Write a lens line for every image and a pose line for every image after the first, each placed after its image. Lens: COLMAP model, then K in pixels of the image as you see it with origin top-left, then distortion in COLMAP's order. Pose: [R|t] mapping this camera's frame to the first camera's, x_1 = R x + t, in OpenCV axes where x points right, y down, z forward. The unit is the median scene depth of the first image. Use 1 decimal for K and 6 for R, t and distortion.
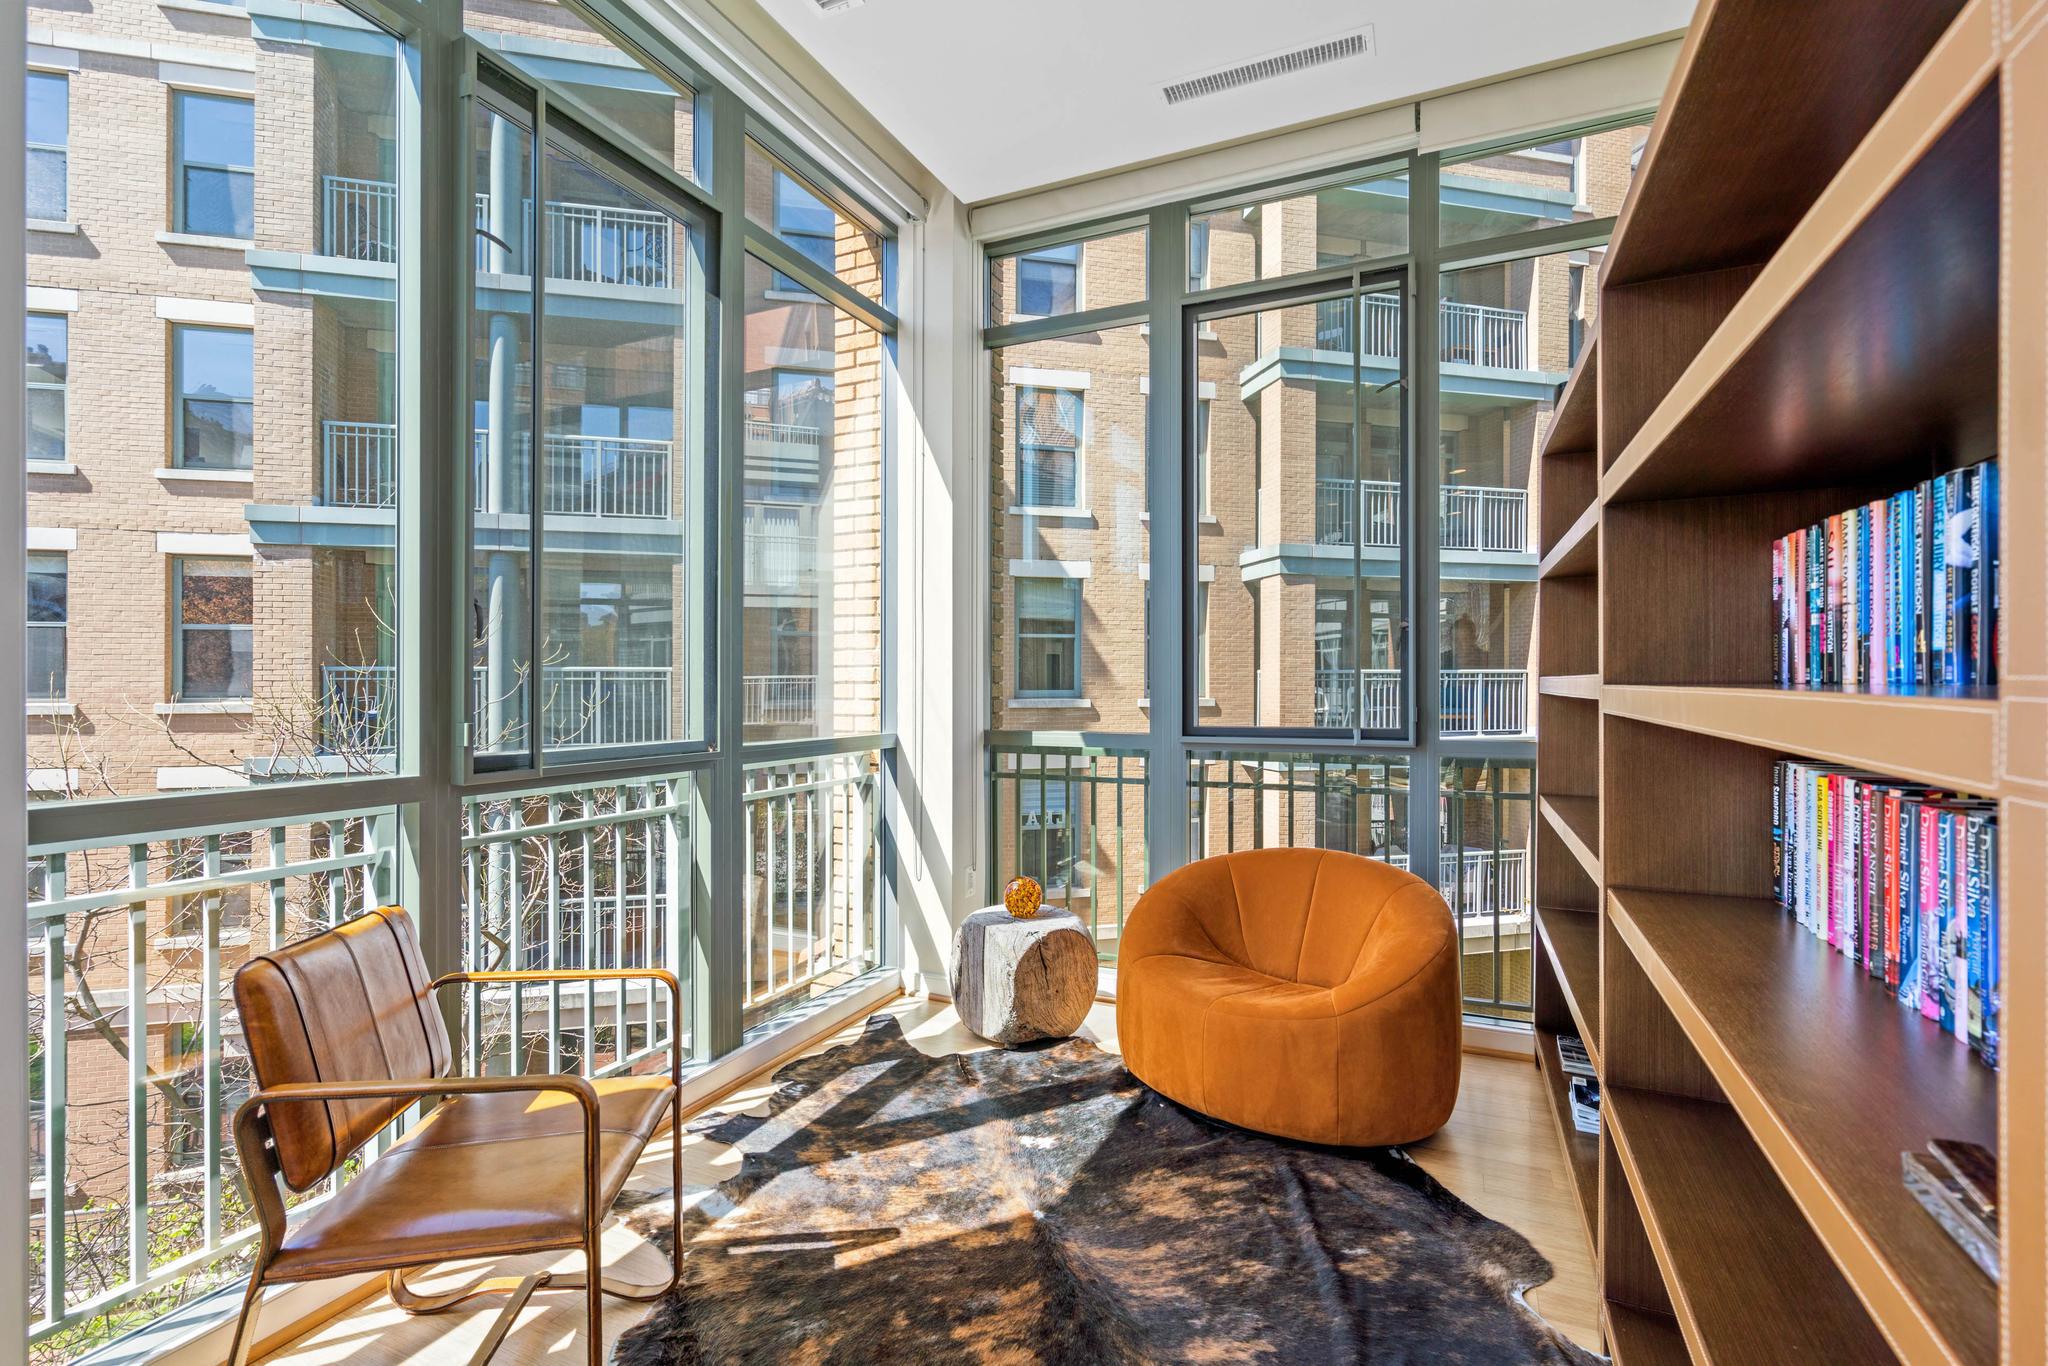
lens RADIAL K [[931.6, 0, 1016.3], [0, 931.6, 681.5], [0, 0, 1]] dist [-0.002054, 0.000243]
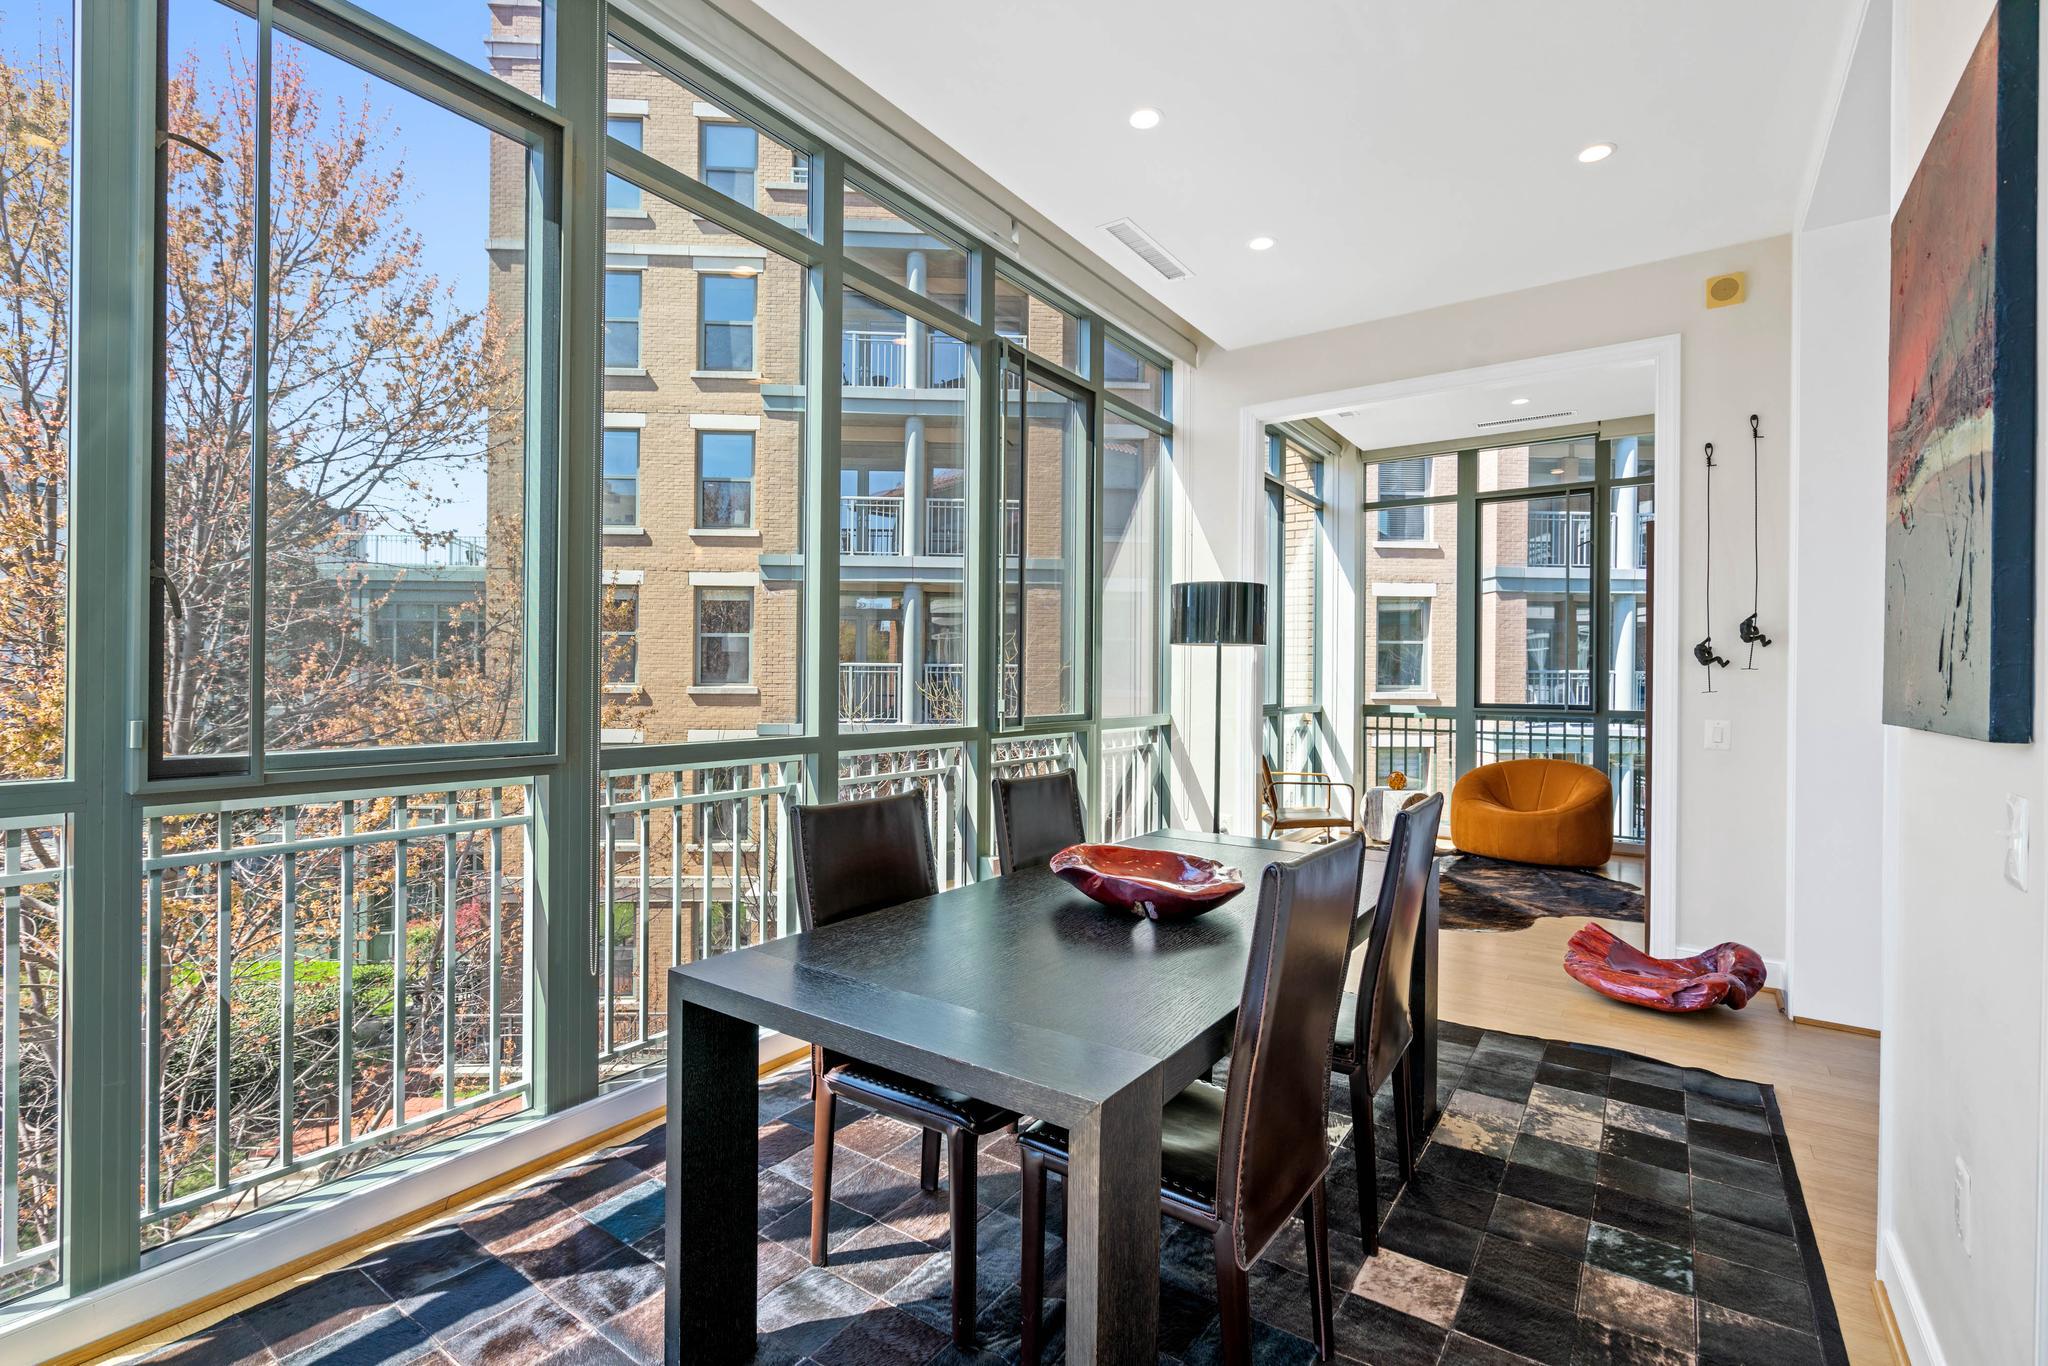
lens RADIAL K [[917.1, 0, 1012.1], [0, 917.1, 694.5], [0, 0, 1]] dist [-0.002951, 0.000517]
pose [[0.983856, 0.006555, -0.178841, -0.150386], [-0.000547, 0.999434, 0.033622, -0.012496], [0.178960, -0.032981, 0.983303, -0.382059]]
